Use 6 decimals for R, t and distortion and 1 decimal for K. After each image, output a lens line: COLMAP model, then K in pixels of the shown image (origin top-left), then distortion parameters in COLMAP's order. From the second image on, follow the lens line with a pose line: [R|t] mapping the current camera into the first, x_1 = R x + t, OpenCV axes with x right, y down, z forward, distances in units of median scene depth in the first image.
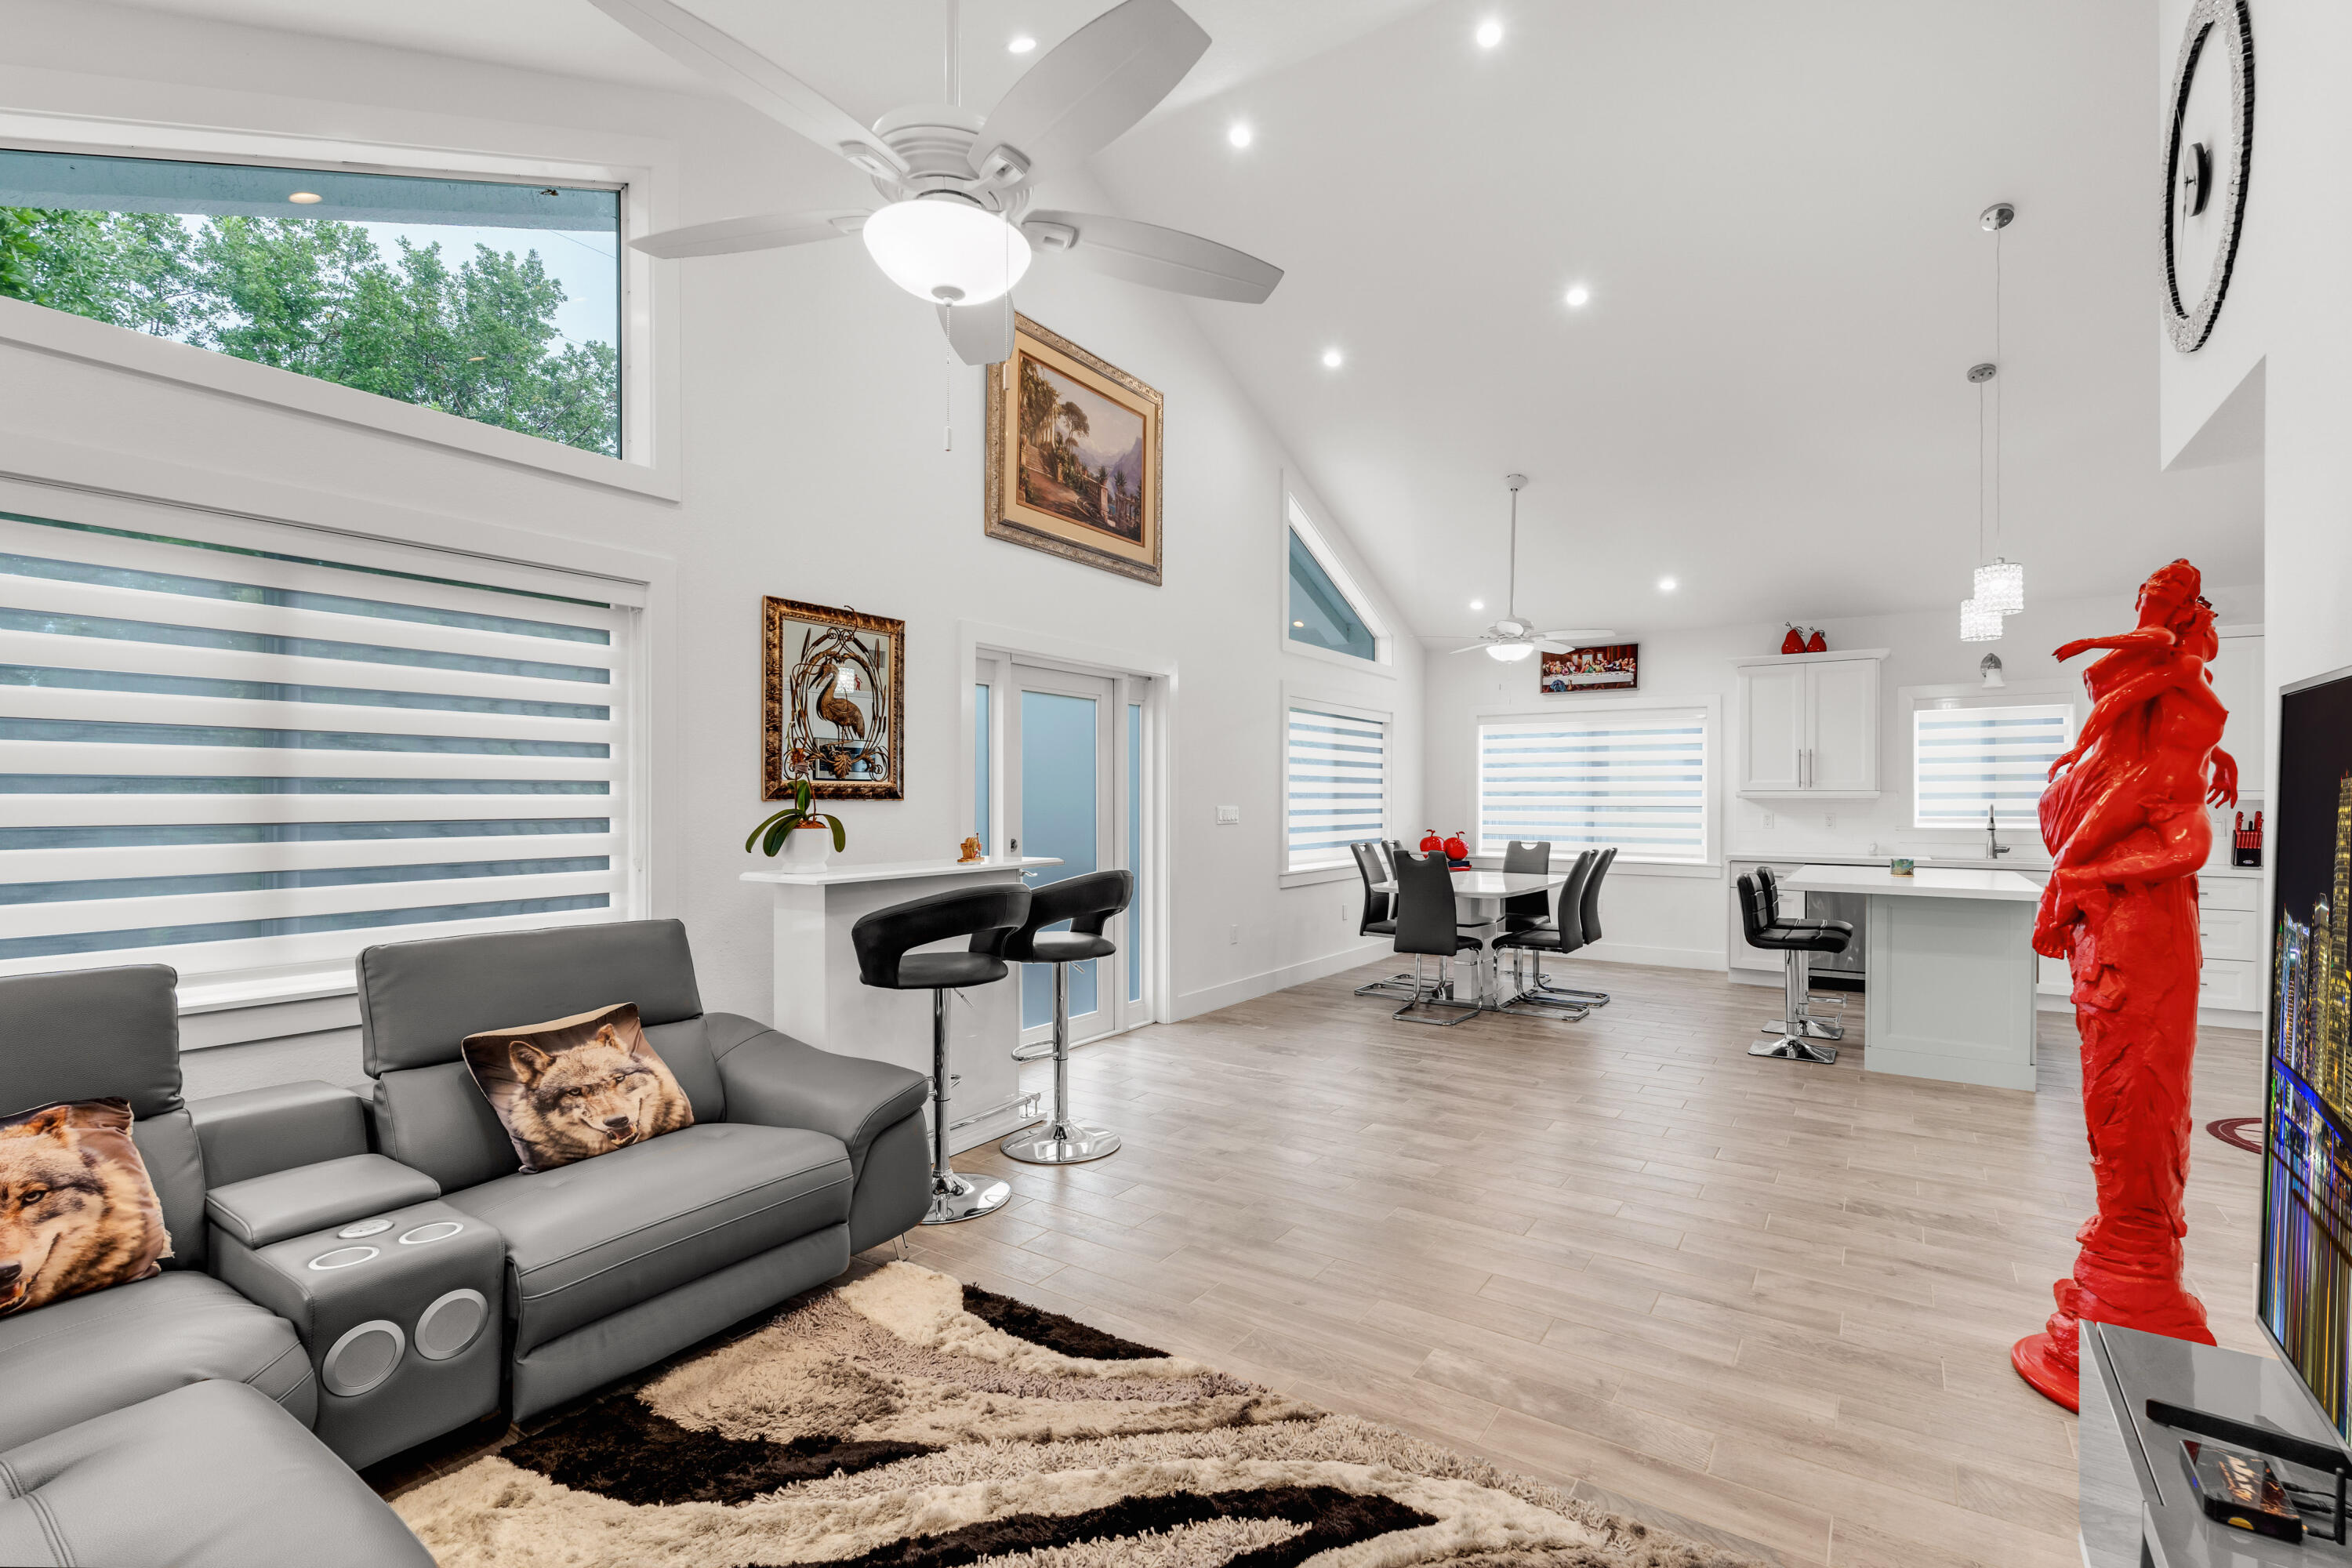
lens RADIAL K [[1035.6, 0, 1173.8], [0, 1035.6, 799.3], [0, 0, 1]] dist [0.003239, -0.000978]
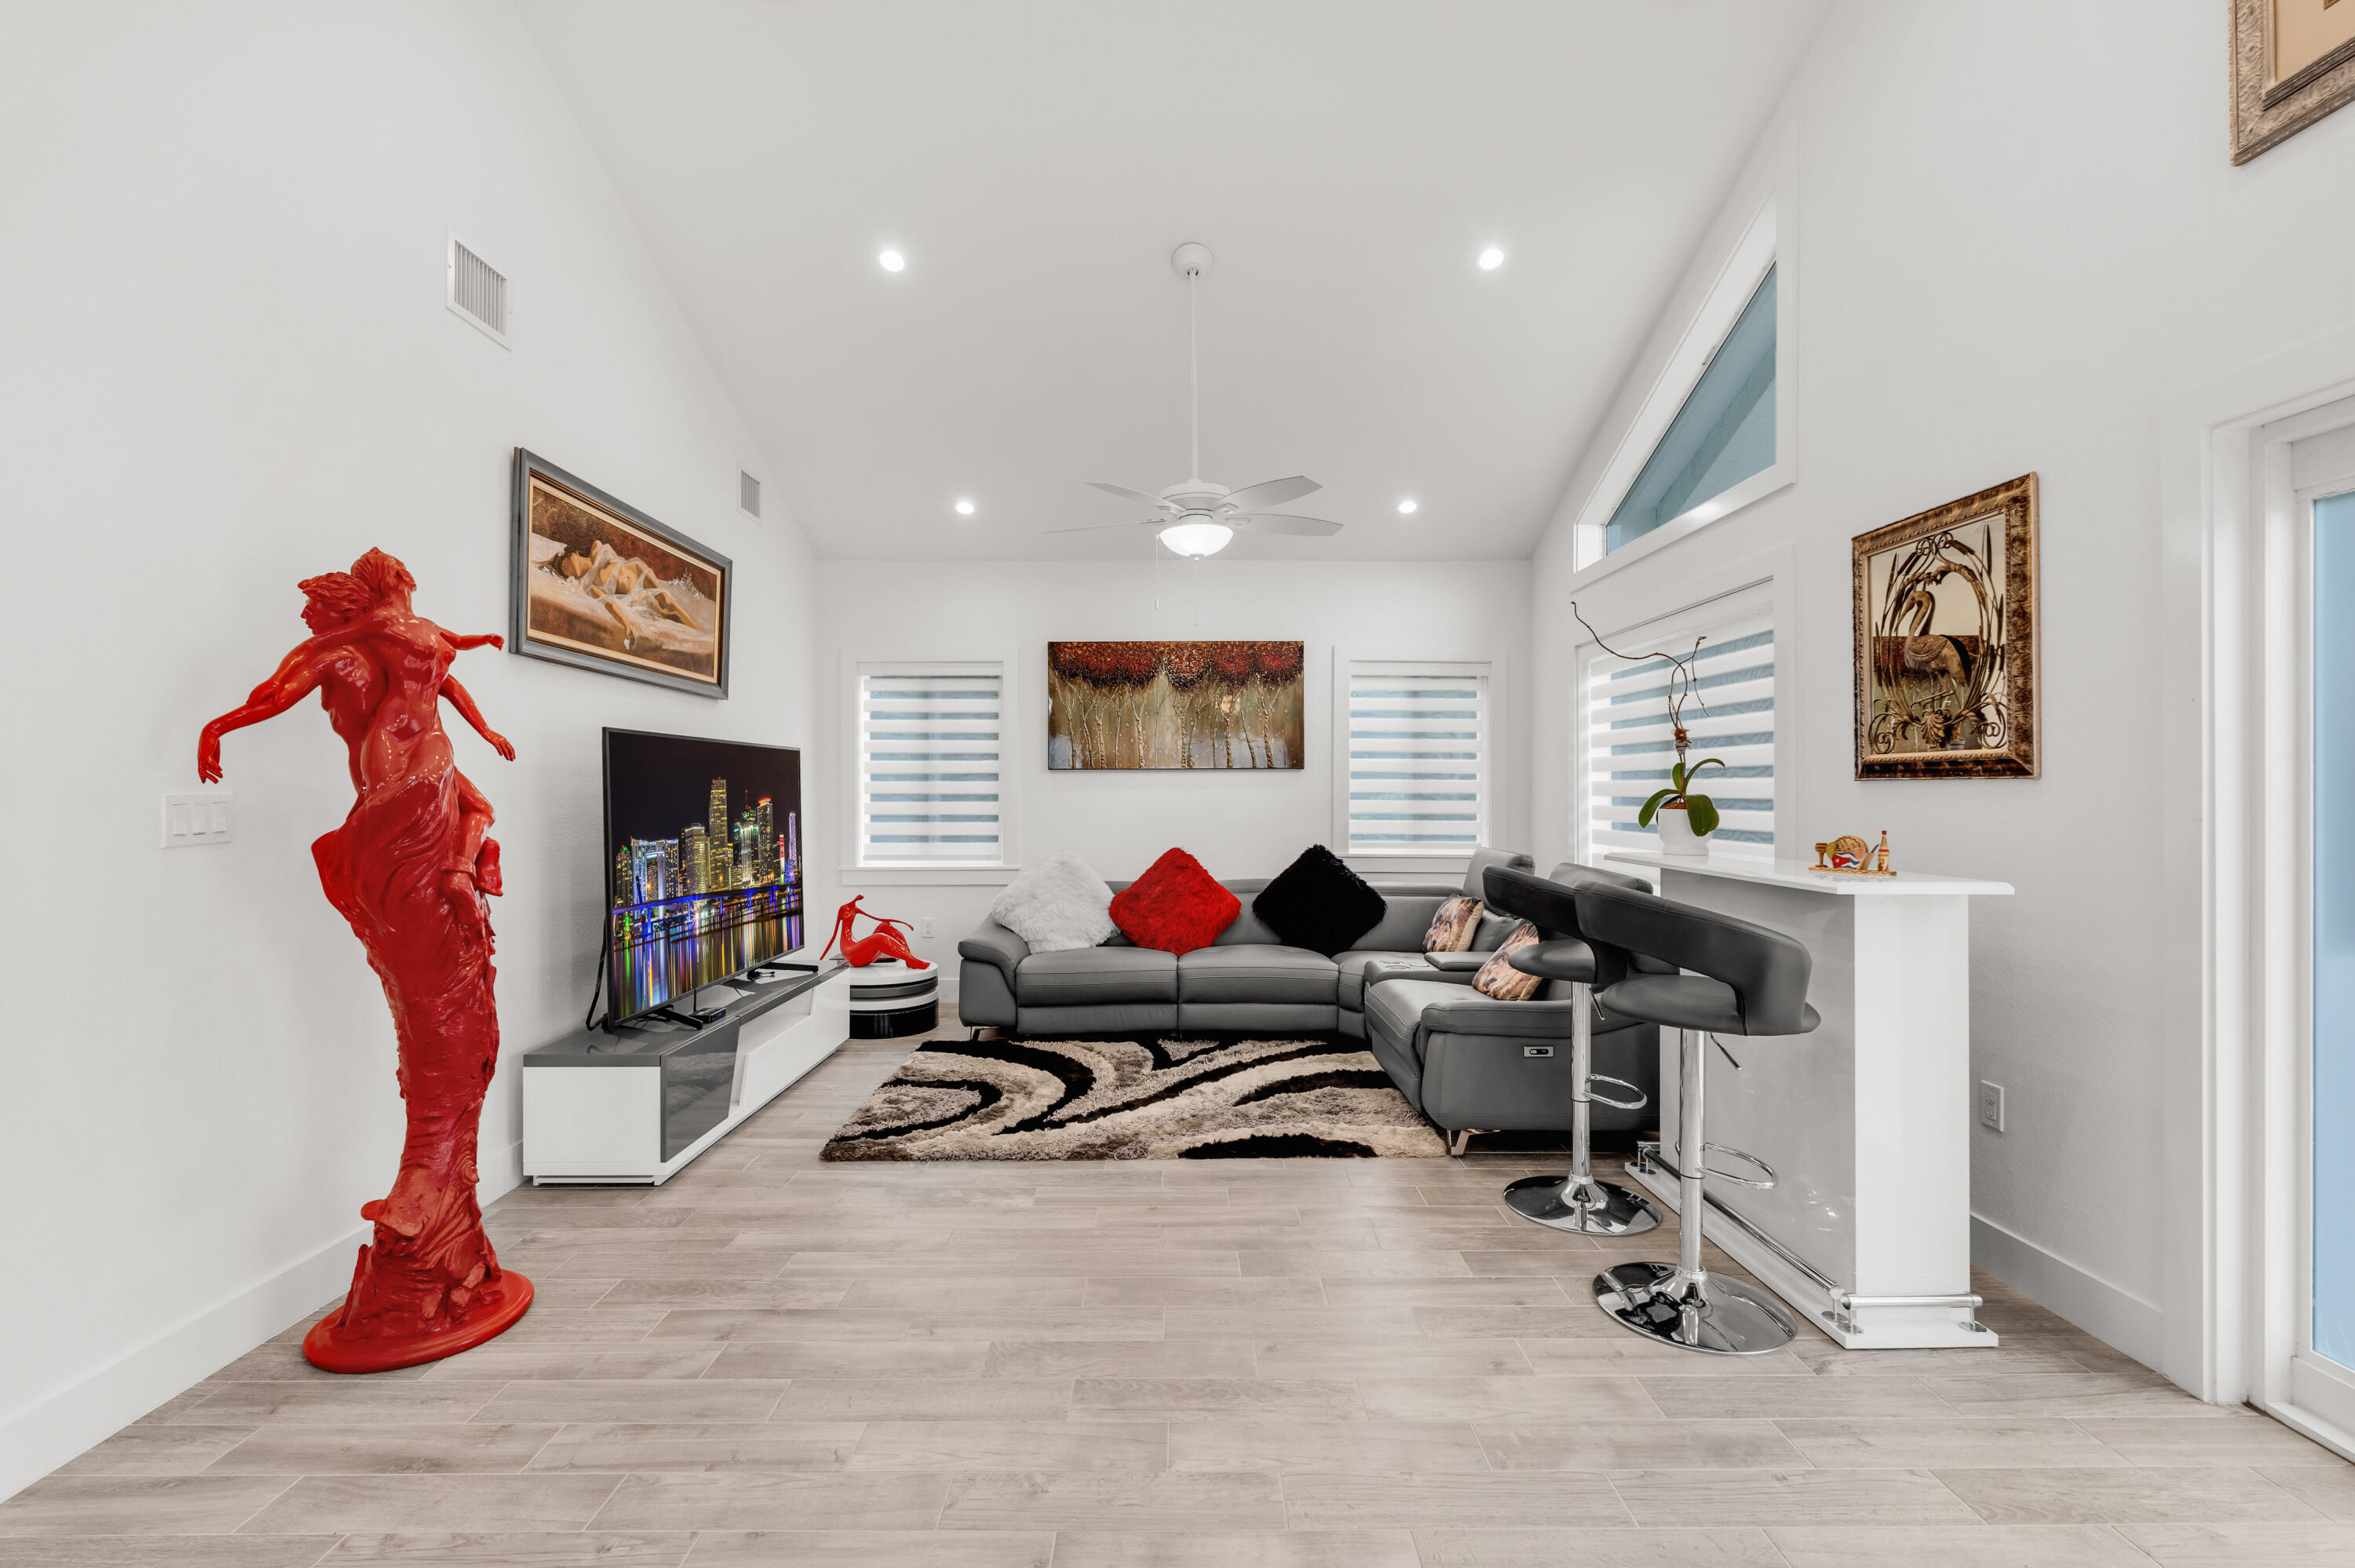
lens RADIAL K [[1036.7, 0, 1180.0], [0, 1036.7, 780.6], [0, 0, 1]] dist [0.003239, -0.000978]
pose [[-0.816822, -0.008159, -0.576832, 0.307507], [-0.004042, 0.999956, -0.008421, 0.005913], [0.576876, -0.004547, -0.816819, 0.784680]]
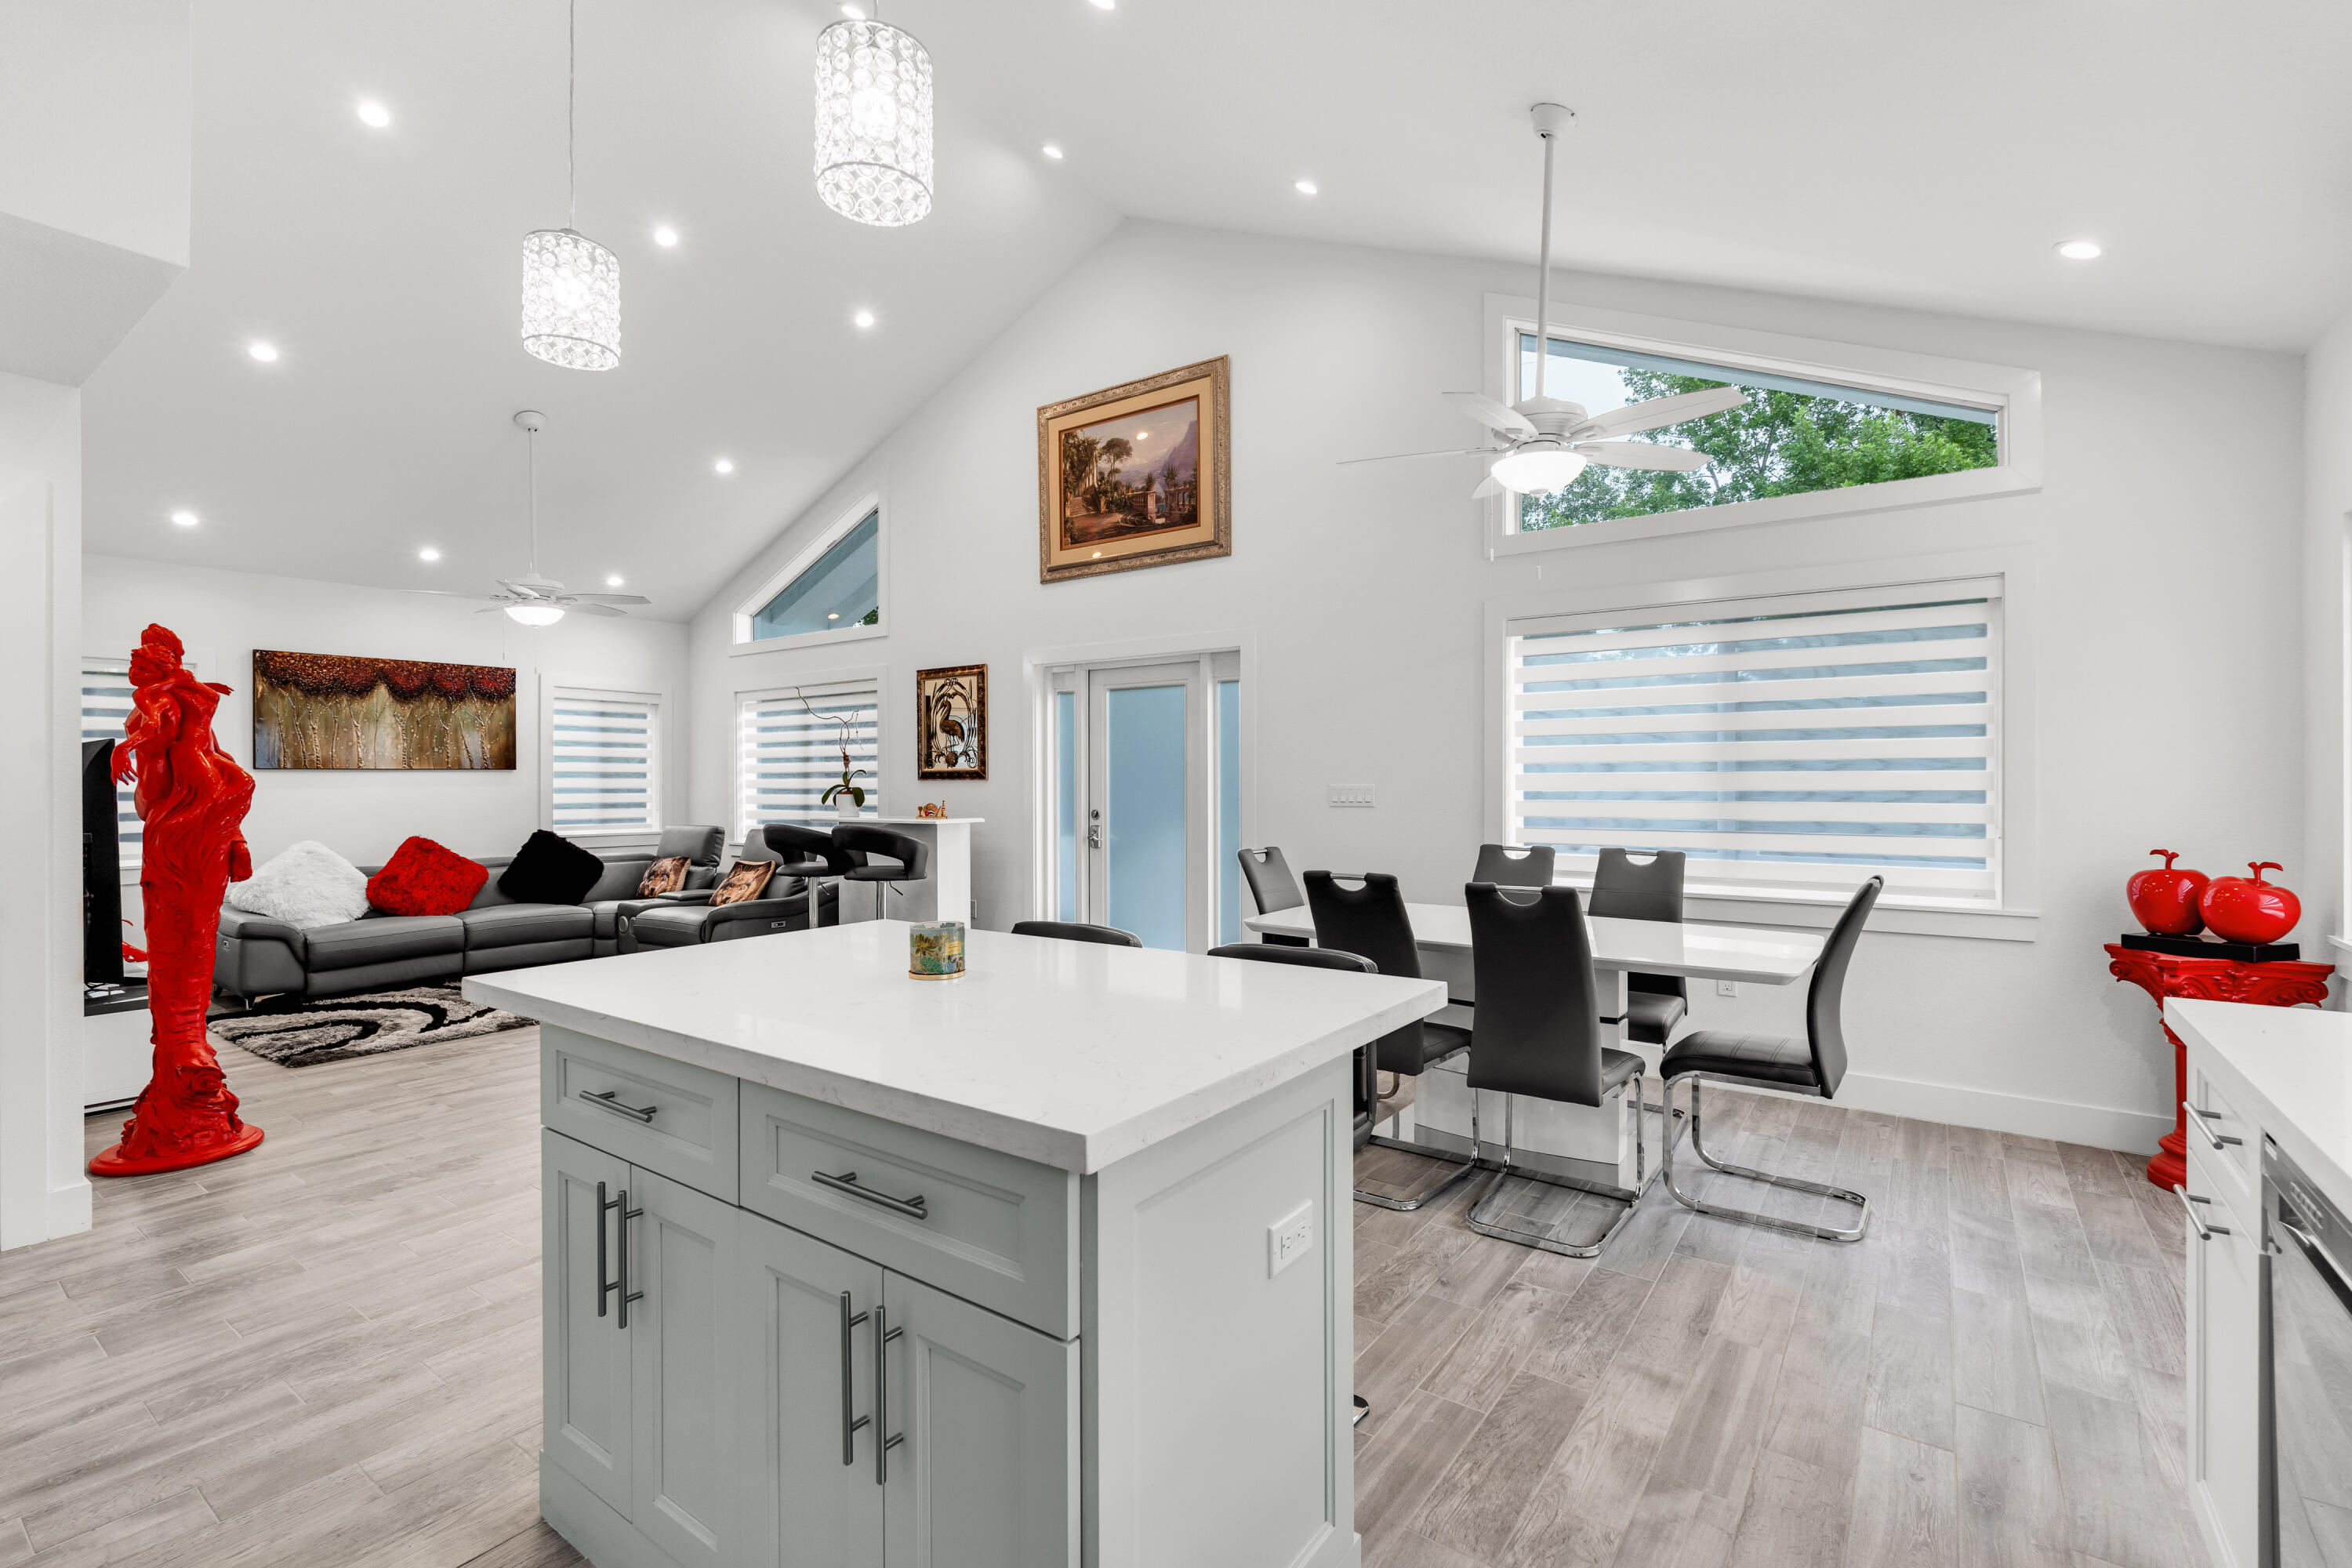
lens RADIAL K [[1035.6, 0, 1184.3], [0, 1035.6, 779.8], [0, 0, 1]] dist [0.003239, -0.000978]
pose [[-0.004920, -0.004790, -0.999976, 0.839165], [0.002863, 0.999984, -0.004805, 0.006231], [0.999984, -0.002887, -0.004906, 0.851790]]
